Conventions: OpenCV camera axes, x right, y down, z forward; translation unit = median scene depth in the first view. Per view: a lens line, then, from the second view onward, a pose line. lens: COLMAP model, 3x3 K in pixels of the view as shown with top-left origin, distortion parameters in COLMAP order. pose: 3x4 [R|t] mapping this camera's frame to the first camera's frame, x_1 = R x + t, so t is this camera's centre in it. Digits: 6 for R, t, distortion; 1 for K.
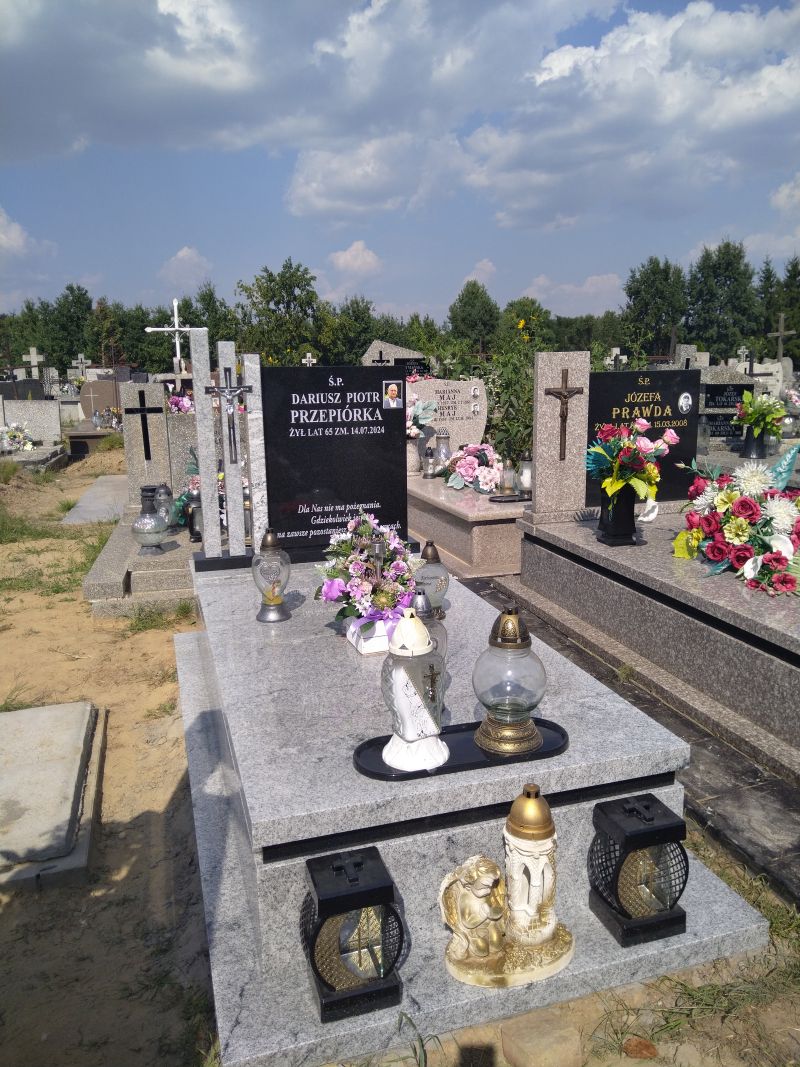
lens RADIAL K [[830.2, 0, 400.0], [0, 830.2, 533.5], [0, 0, 1]] dist [0.107461, -0.191047]
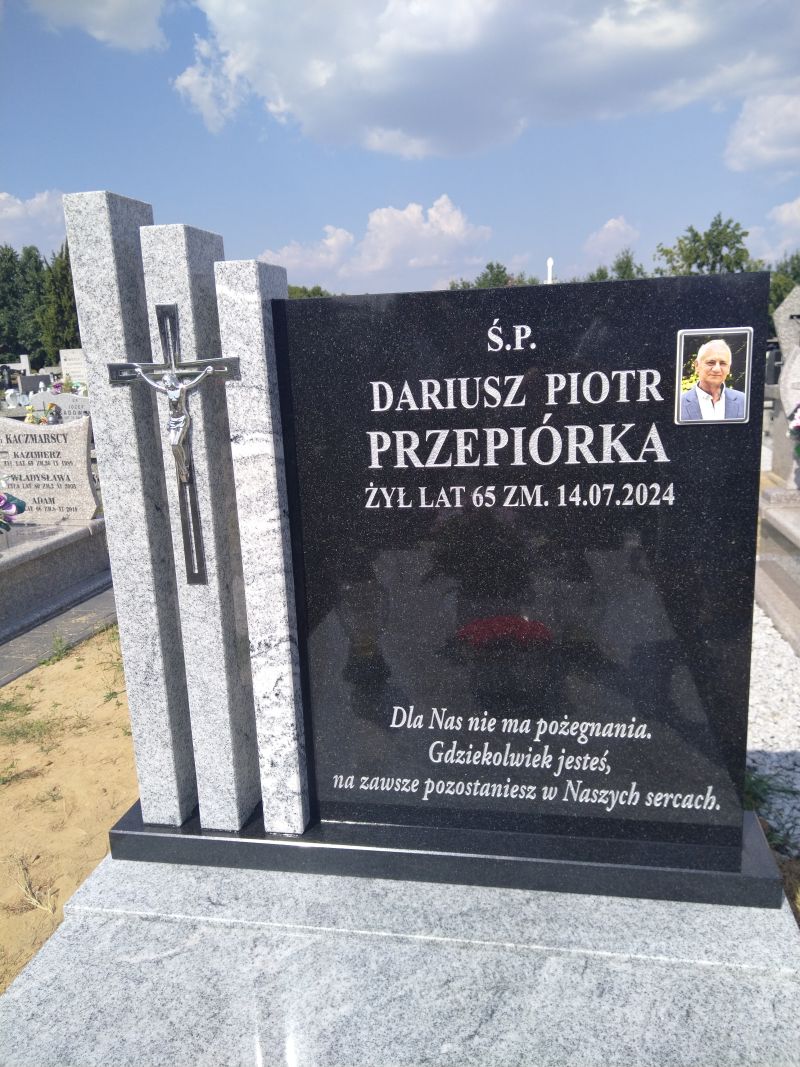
lens RADIAL K [[842.3, 0, 400.0], [0, 842.3, 533.5], [0, 0, 1]] dist [0.013494, 0.014072]
pose [[0.888567, 0.071751, -0.453101, 0.032318], [-0.058225, 0.997344, 0.043750, -0.119641], [0.455037, -0.012493, 0.890385, 0.692683]]
